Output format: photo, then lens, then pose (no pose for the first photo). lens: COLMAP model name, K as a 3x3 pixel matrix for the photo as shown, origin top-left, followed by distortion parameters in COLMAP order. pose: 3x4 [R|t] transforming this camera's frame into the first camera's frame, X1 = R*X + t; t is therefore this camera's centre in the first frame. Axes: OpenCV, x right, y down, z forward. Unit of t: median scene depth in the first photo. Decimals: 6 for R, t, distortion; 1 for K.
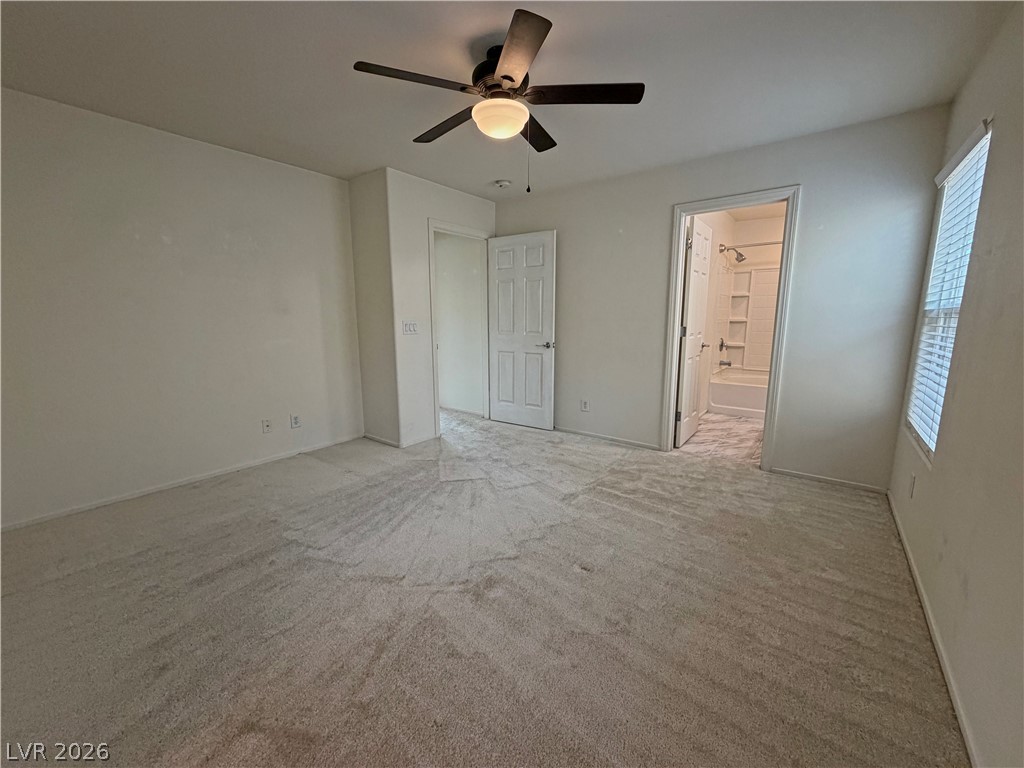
lens RADIAL K [[408.5, 0, 508.5], [0, 408.5, 380.9], [0, 0, 1]] dist [0.002181, -0.000555]
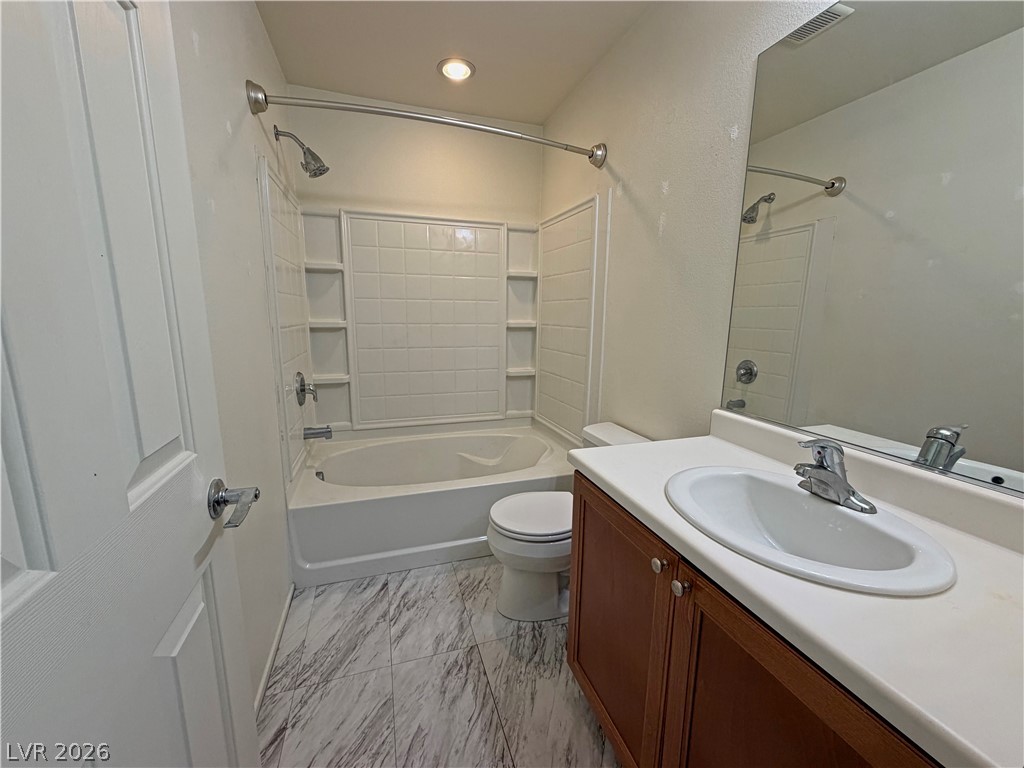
lens RADIAL K [[408.5, 0, 512.5], [0, 408.5, 381.3], [0, 0, 1]] dist [0.002181, -0.000555]
pose [[0.556669, -0.138540, 0.819101, 0.309405], [0.119910, 0.989071, 0.085796, -0.104662], [-0.822035, 0.050459, 0.567198, 0.601794]]
